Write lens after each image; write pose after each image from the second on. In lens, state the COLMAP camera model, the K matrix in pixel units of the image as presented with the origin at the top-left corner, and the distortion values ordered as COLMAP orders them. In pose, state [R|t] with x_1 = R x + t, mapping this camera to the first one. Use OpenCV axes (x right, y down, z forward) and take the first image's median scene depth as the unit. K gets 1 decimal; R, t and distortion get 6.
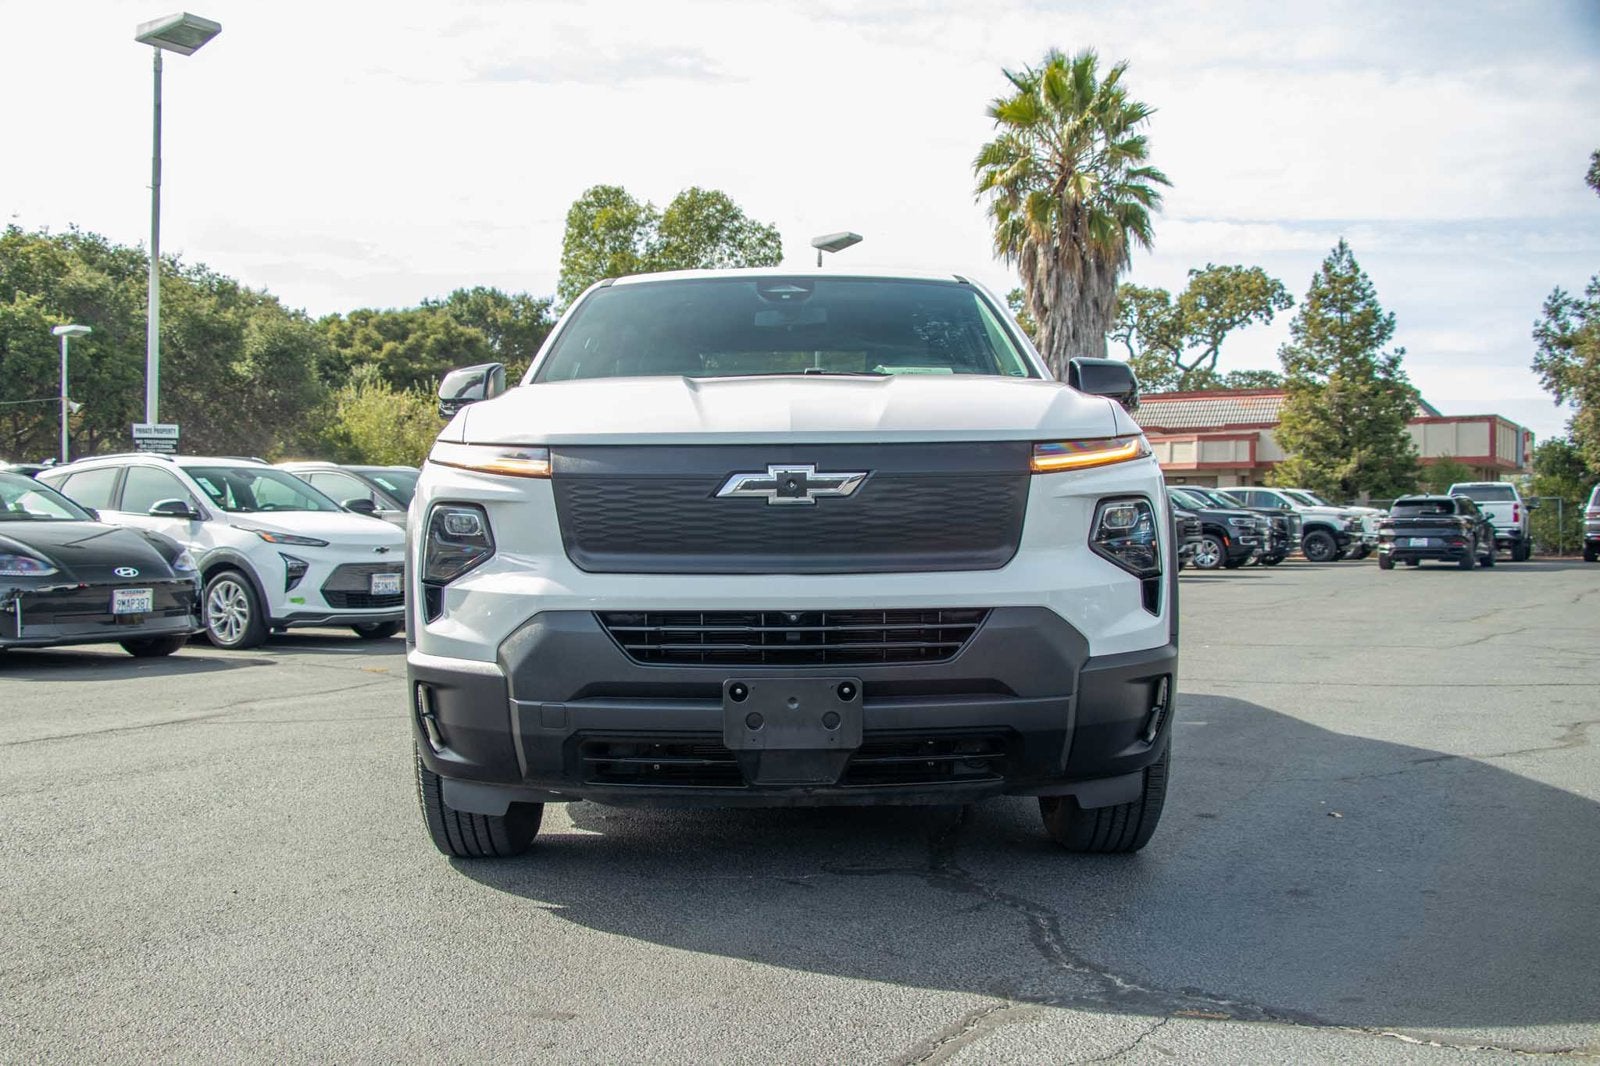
lens RADIAL K [[1578.1, 0, 800.0], [0, 1578.1, 533.0], [0, 0, 1]] dist [0.003643, 0.003200]
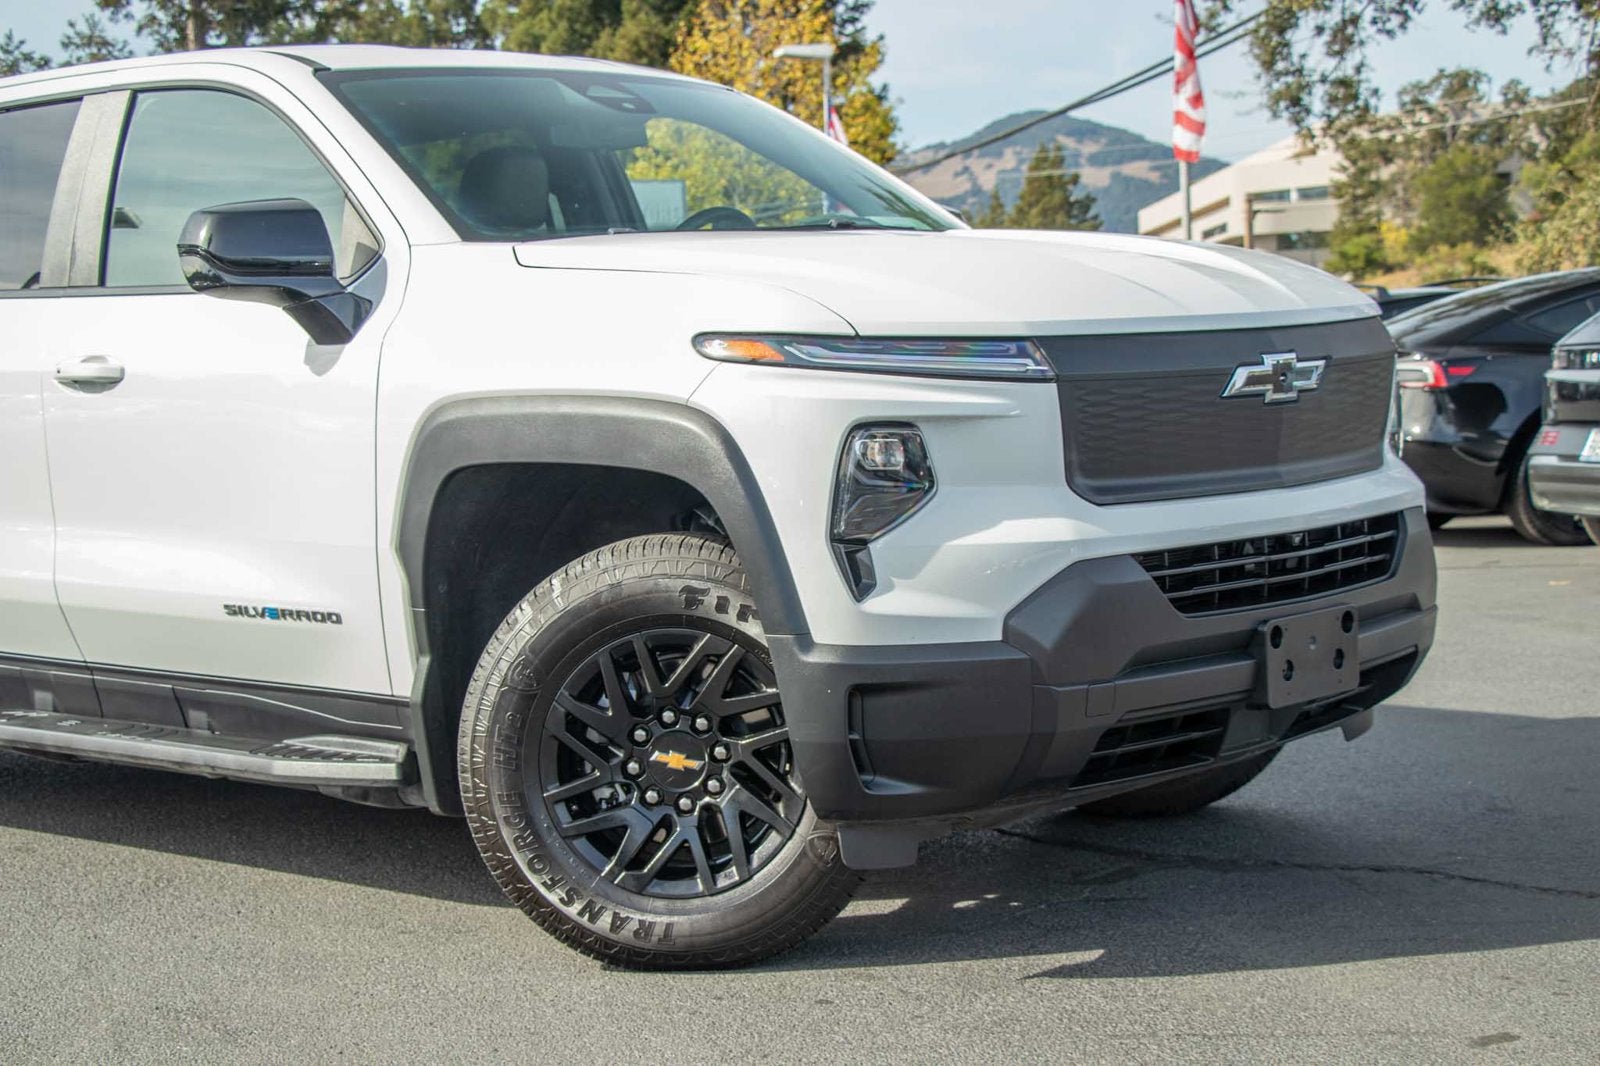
lens RADIAL K [[2576.2, 0, 867.3], [0, 2576.2, 611.4], [0, 0, 1]] dist [0.126787, 0.235554]
pose [[0.675373, -0.101903, 0.730402, -1.129822], [0.050863, 0.994485, 0.091716, -0.043643], [-0.735720, -0.024792, 0.676832, 0.254461]]
